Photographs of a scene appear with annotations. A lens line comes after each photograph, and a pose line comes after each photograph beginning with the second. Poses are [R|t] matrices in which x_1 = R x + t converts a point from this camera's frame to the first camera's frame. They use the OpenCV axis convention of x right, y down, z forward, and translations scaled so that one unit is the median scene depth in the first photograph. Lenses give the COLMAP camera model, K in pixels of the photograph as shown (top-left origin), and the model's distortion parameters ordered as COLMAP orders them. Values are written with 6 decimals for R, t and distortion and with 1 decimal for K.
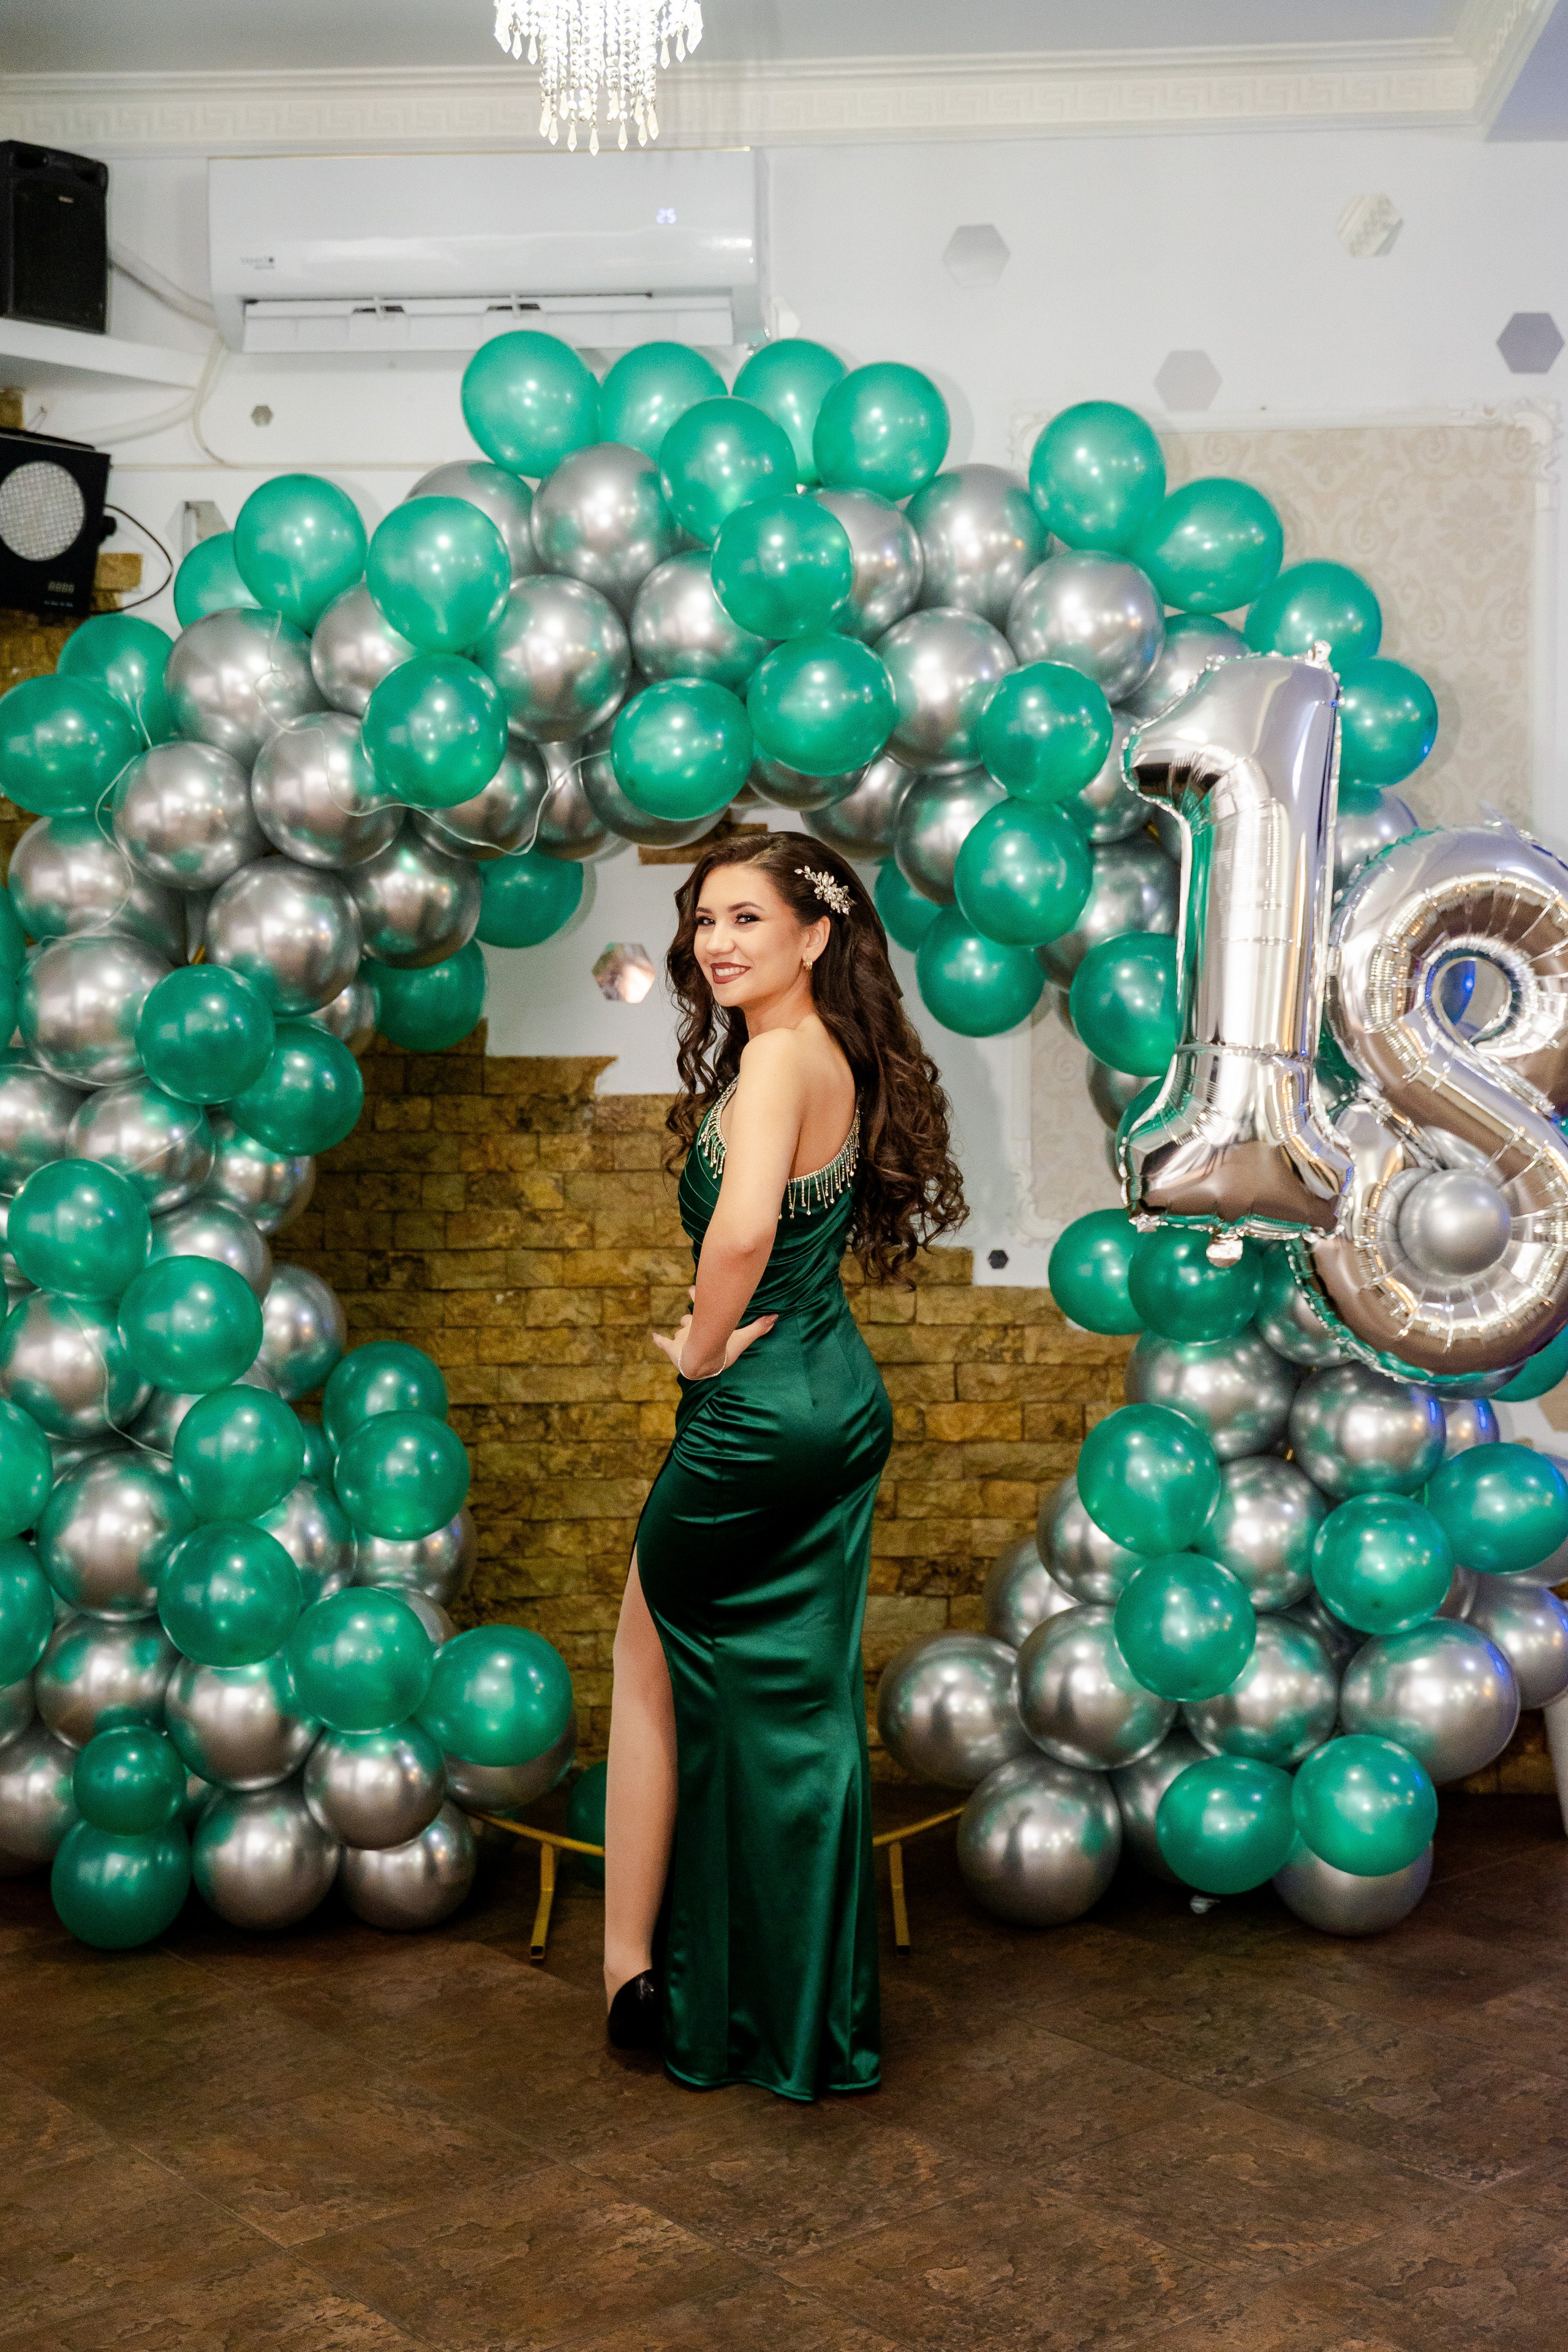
lens RADIAL K [[2814.1, 0, 756.7], [0, 2814.1, 1236.0], [0, 0, 1]] dist [-0.022781, -0.001473]
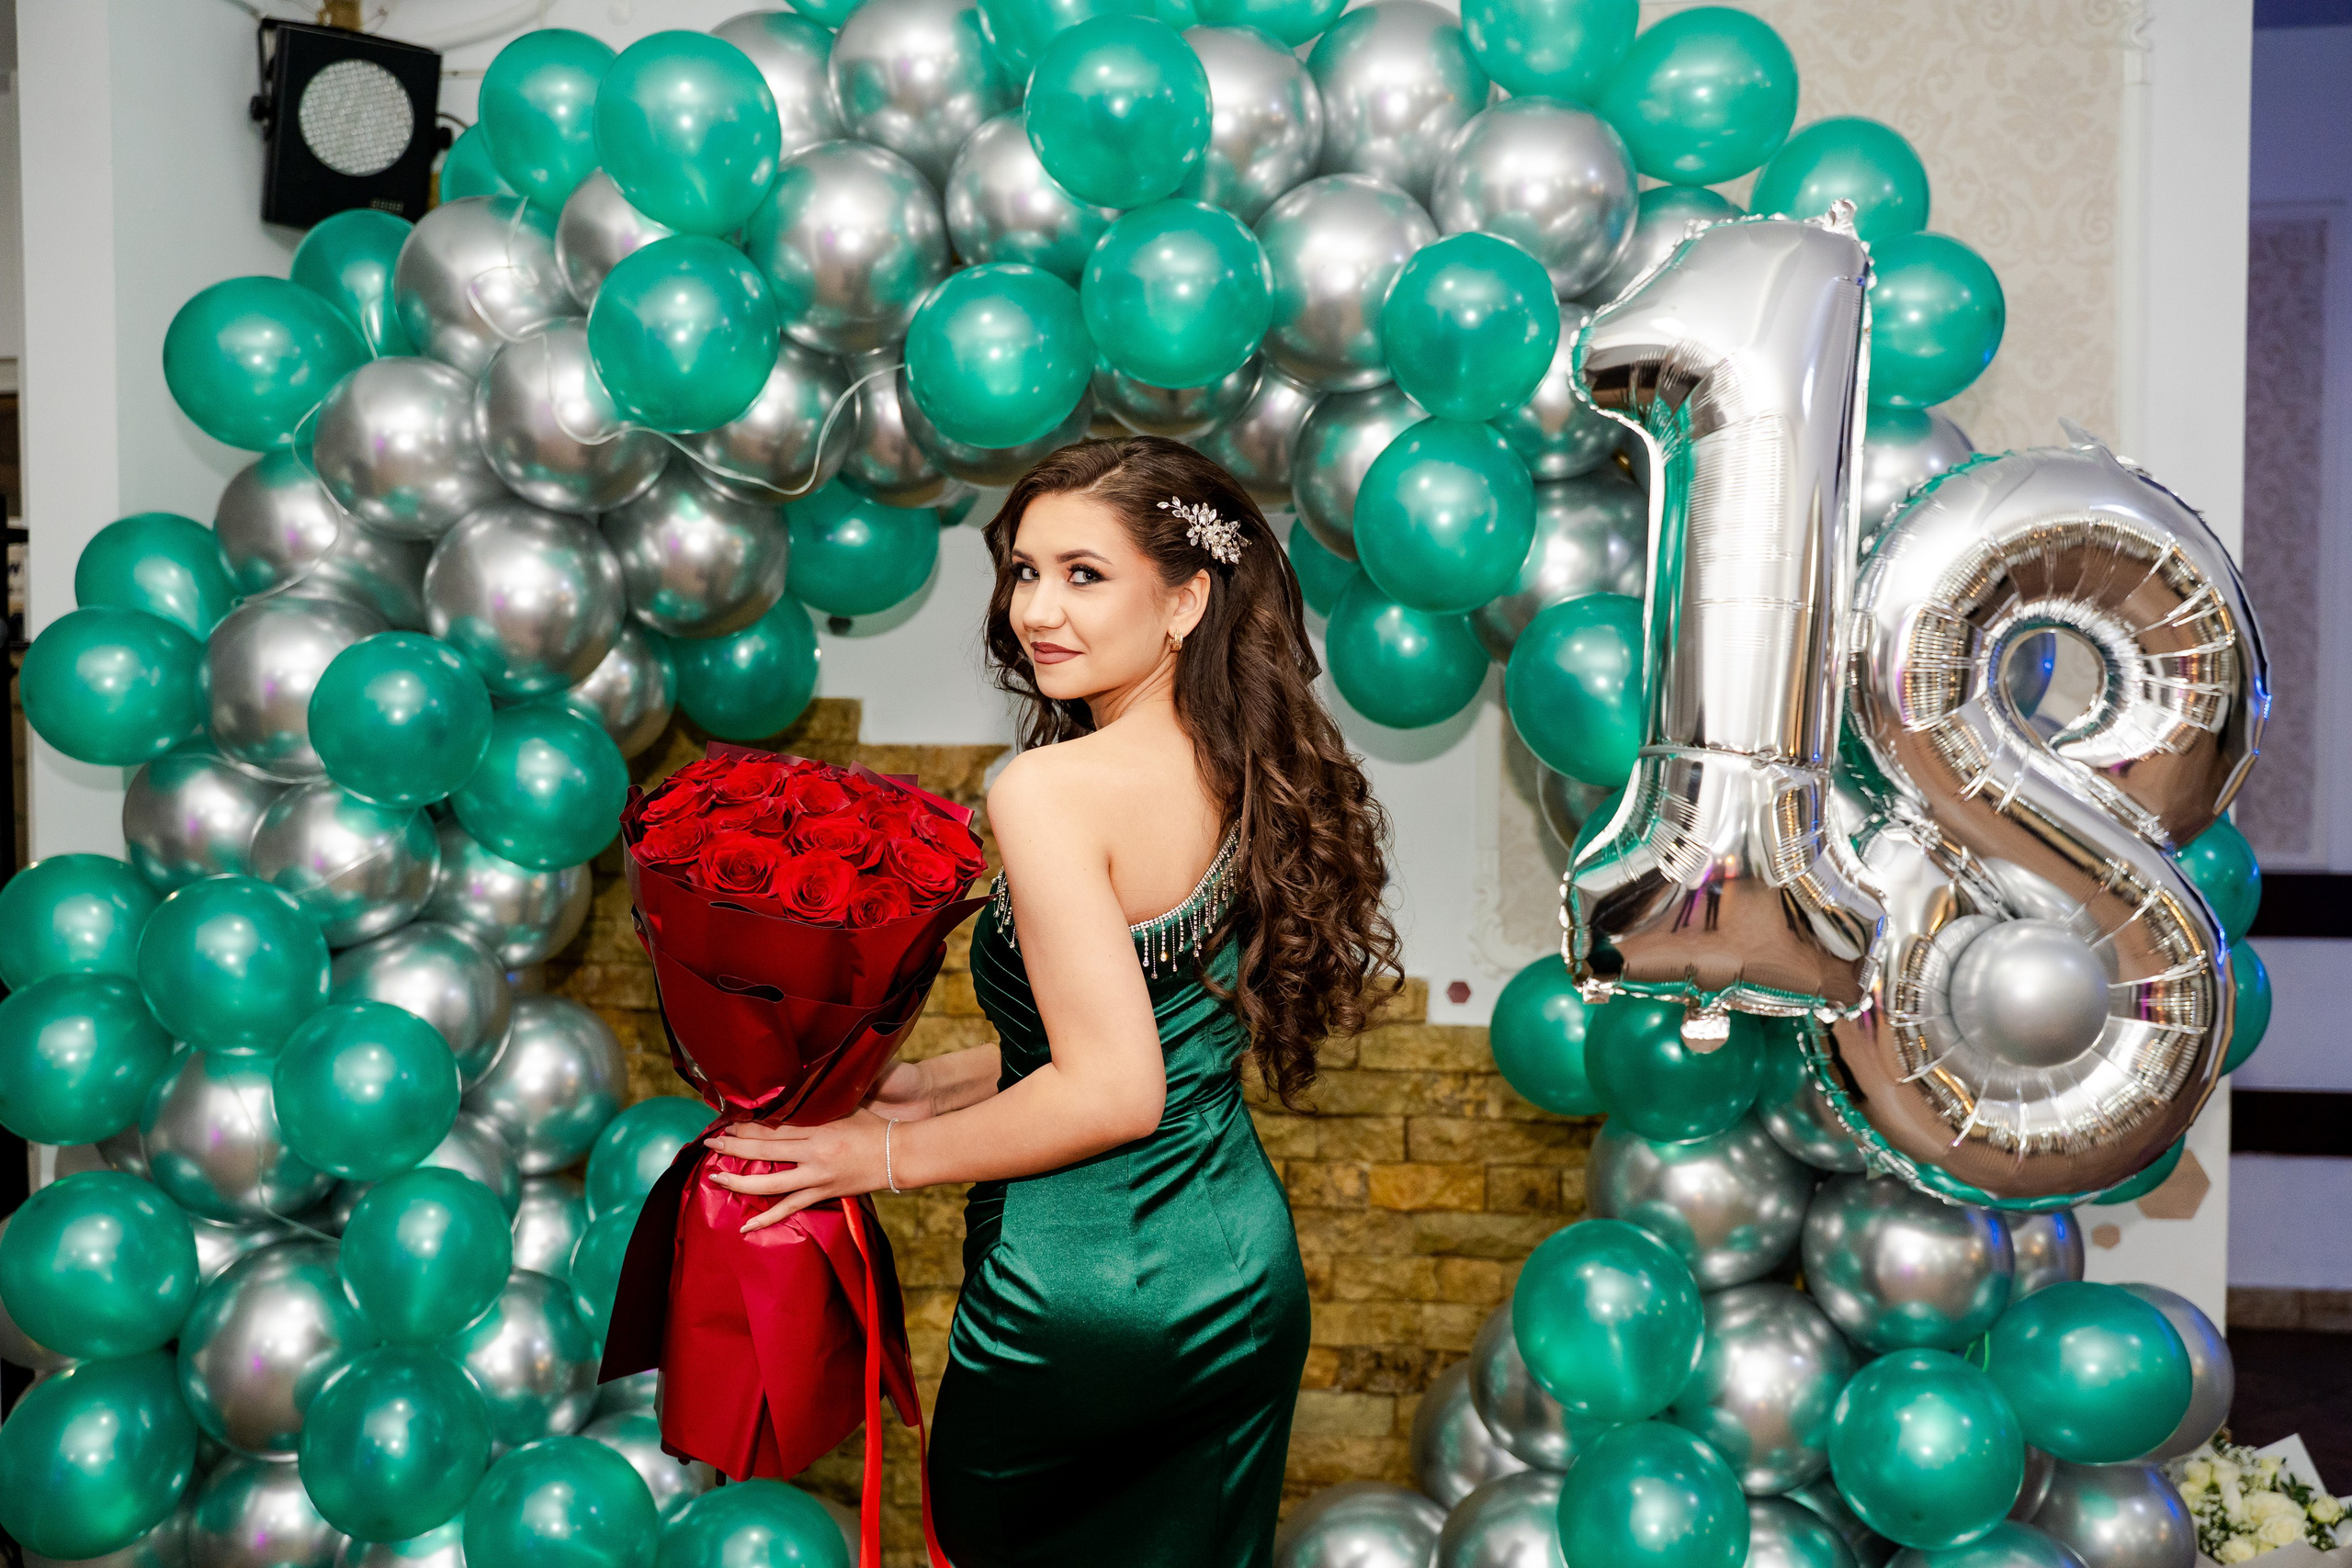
lens RADIAL K [[2315.0, 0, 1176.0], [0, 2315.0, 784.0], [0, 0, 1]] dist [-0.064027, 0.096232]
pose [[0.994853, 0.010145, -0.100817, 0.083350], [-0.013903, 0.999232, -0.036643, -0.031836], [0.100368, 0.037856, 0.994230, 0.363656]]
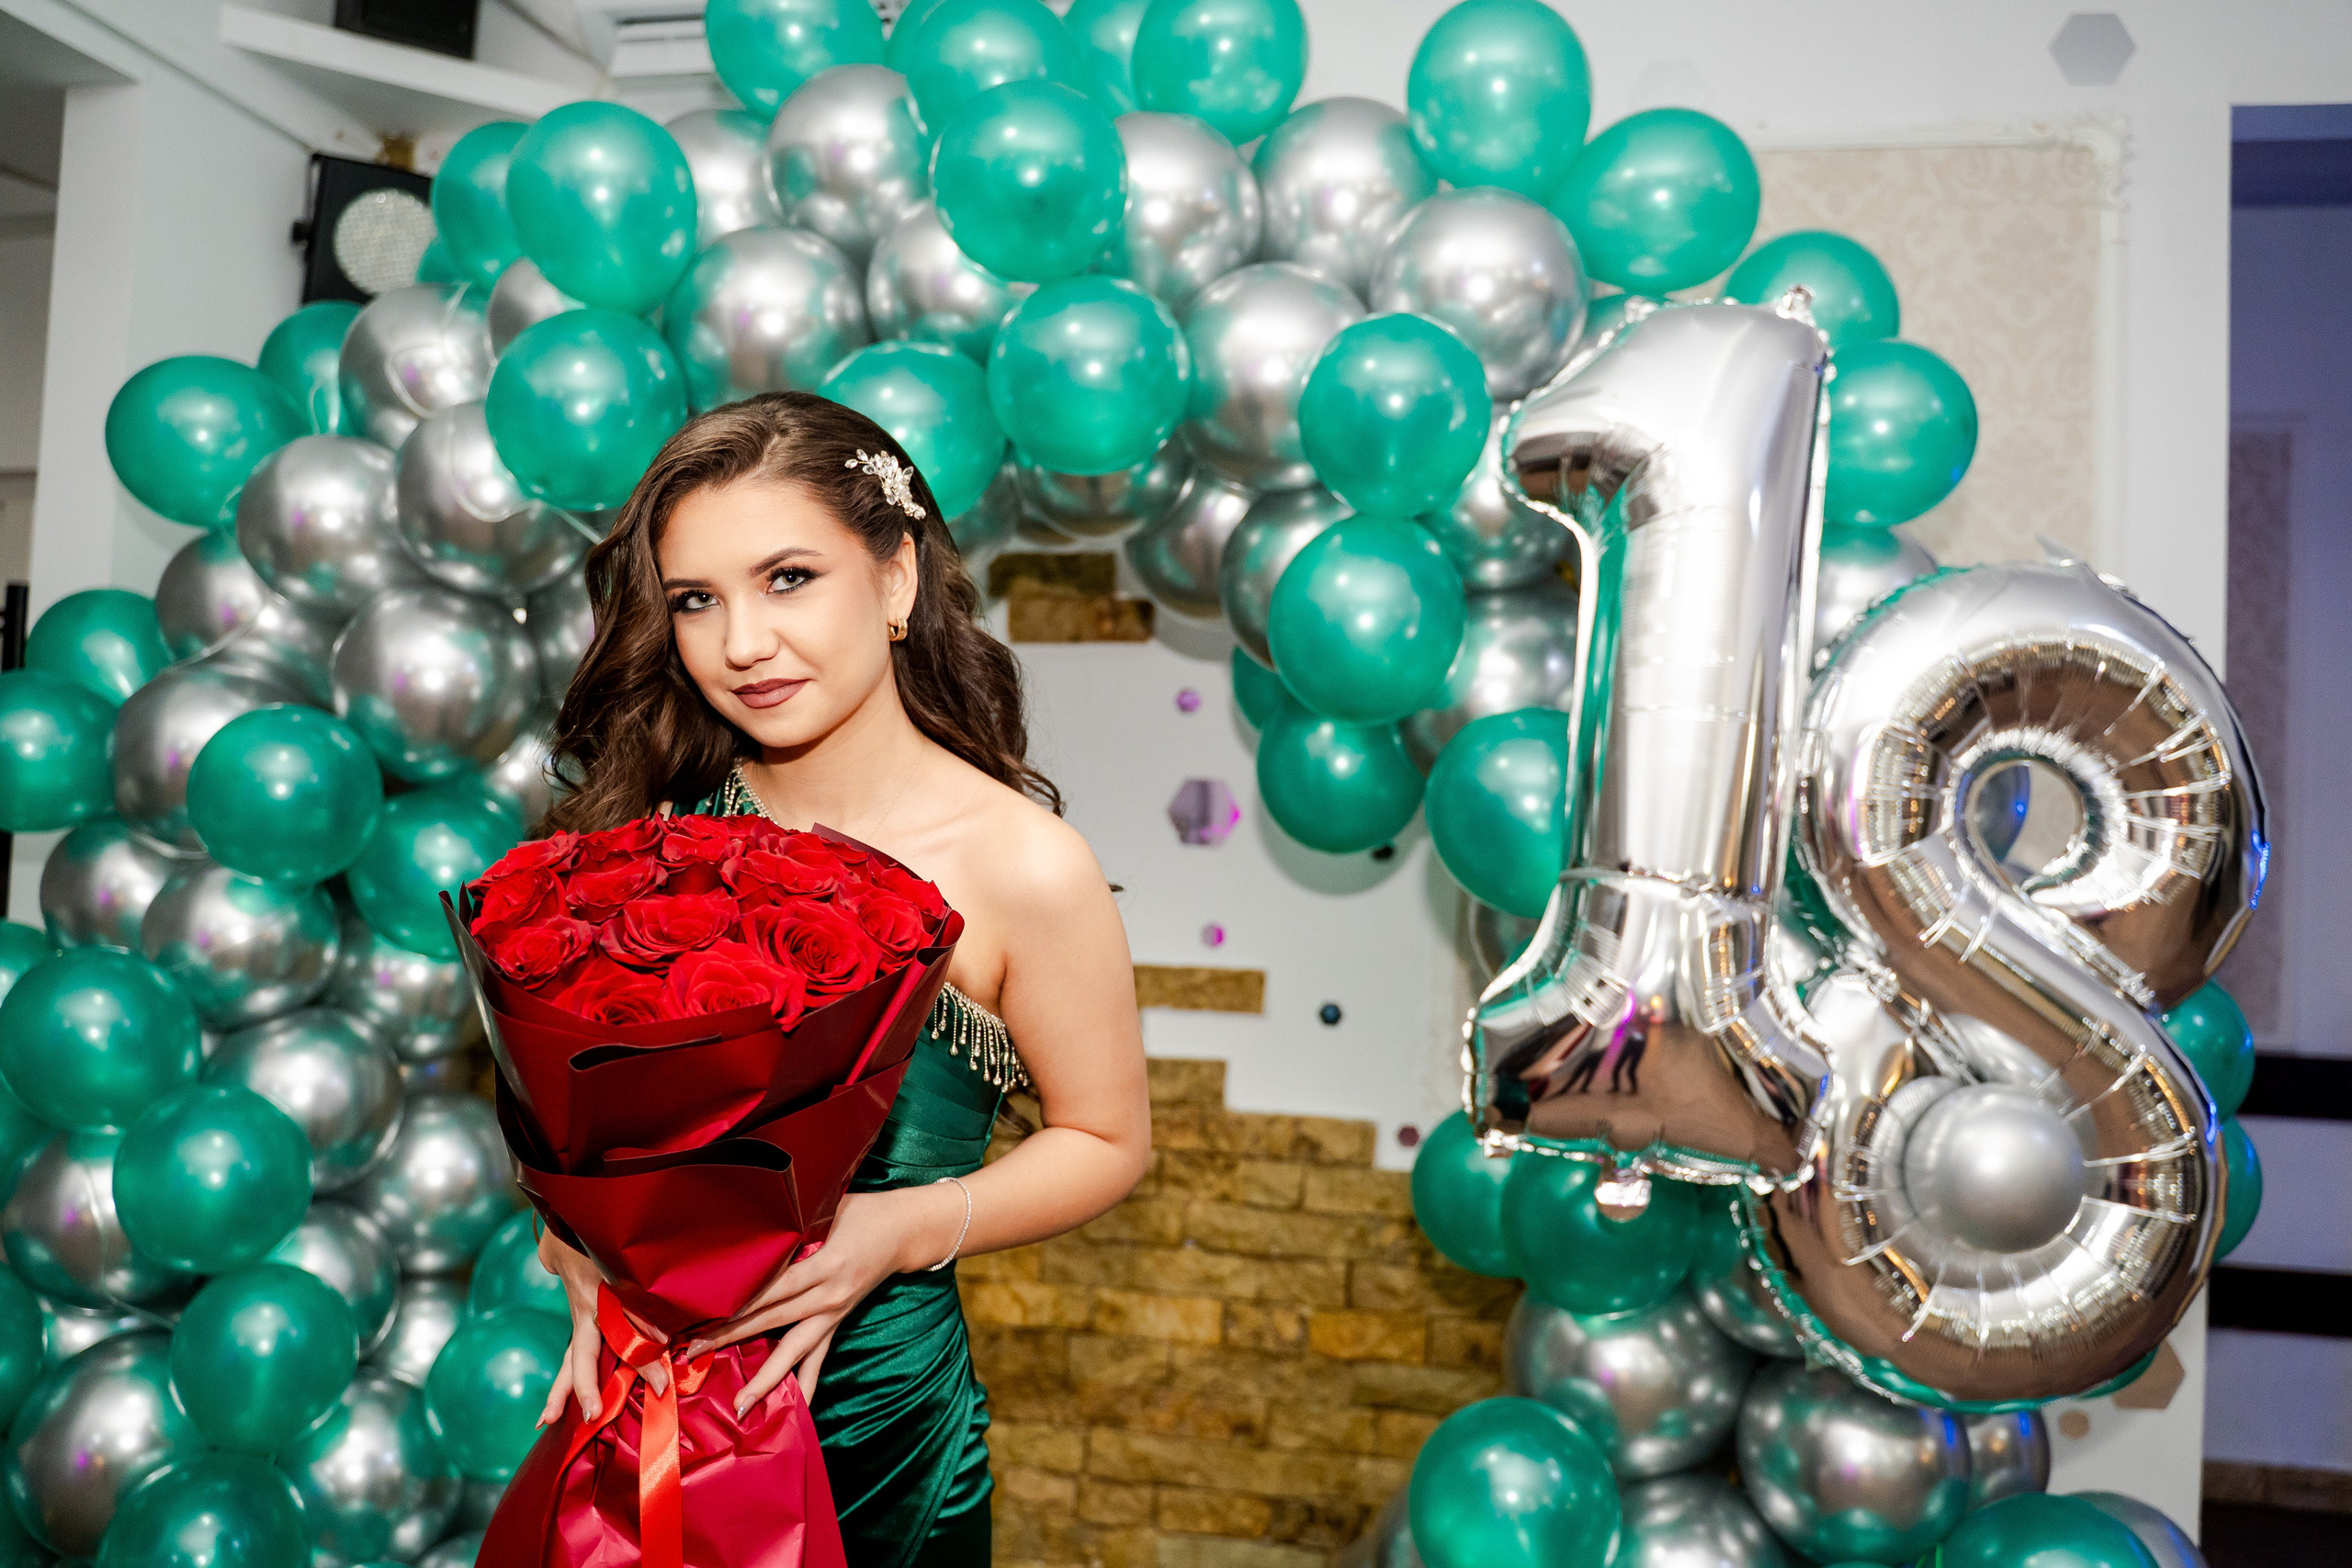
lens RADIAL K [[1944.2, 0, 1176.0], [0, 1944.2, 784.0], [0, 0, 1]] dist [-0.097030, 0.040121]
pose [[0.986443, 0.041815, -0.158690, 0.122342], [-0.060672, 0.991404, -0.115916, -0.028035], [0.152479, 0.123972, 0.980500, 0.504620]]
